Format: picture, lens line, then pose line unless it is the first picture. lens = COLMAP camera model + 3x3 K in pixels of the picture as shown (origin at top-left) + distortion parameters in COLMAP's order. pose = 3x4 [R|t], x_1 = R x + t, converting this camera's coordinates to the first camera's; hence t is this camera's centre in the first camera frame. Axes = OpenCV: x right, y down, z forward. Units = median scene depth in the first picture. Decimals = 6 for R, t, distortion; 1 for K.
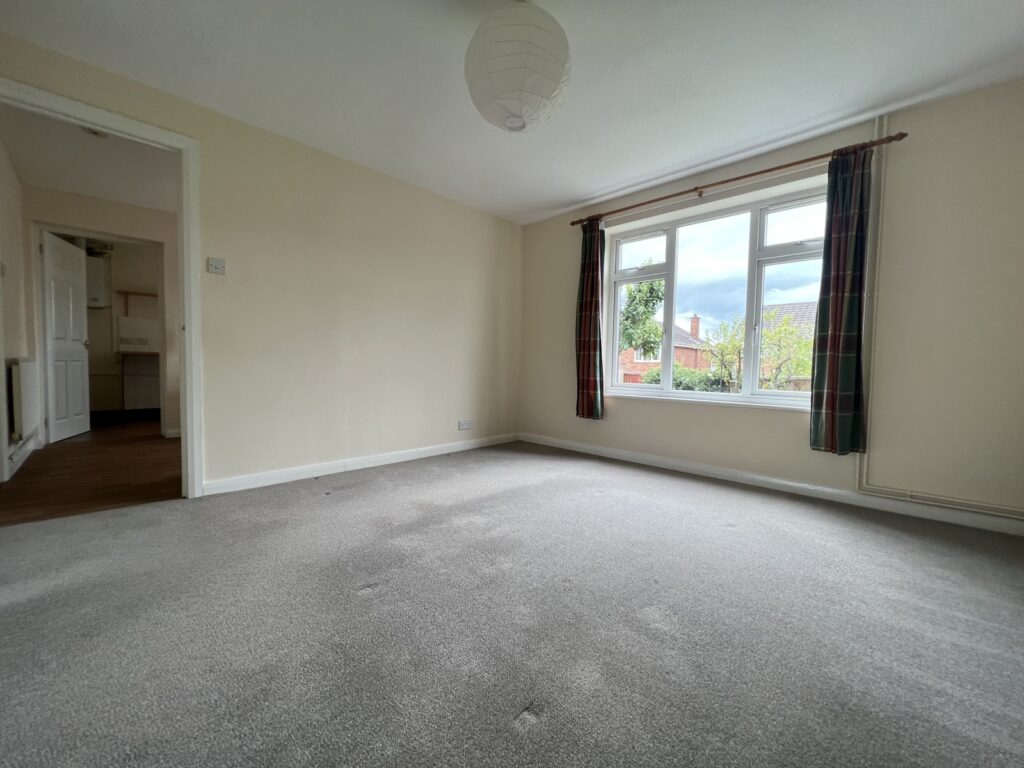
lens RADIAL K [[410.1, 0, 512.0], [0, 410.1, 384.0], [0, 0, 1]] dist [-0.001391, -0.000112]
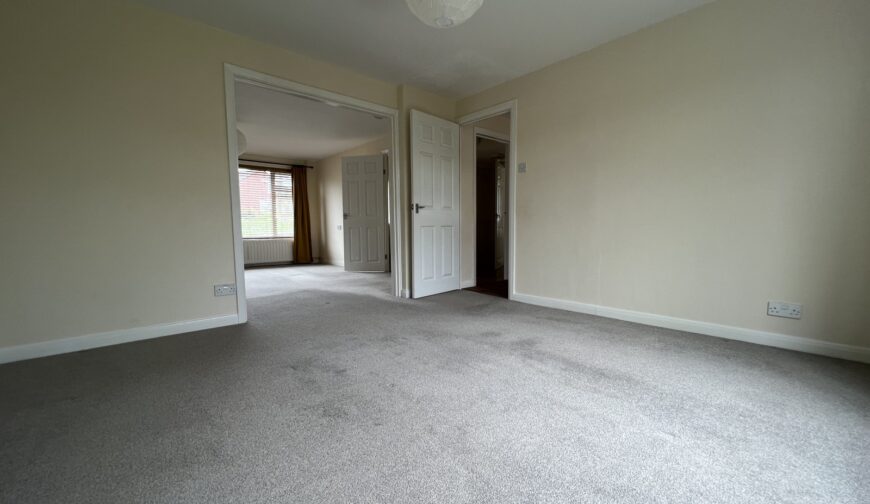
lens RADIAL K [[348.3, 0, 435.0], [0, 348.3, 252.0], [0, 0, 1]] dist [-0.001051, -0.000028]
pose [[-0.030971, 0.065334, -0.997383, 0.688437], [-0.038396, 0.997047, 0.066504, -0.020881], [0.998783, 0.040355, -0.028371, 0.633153]]
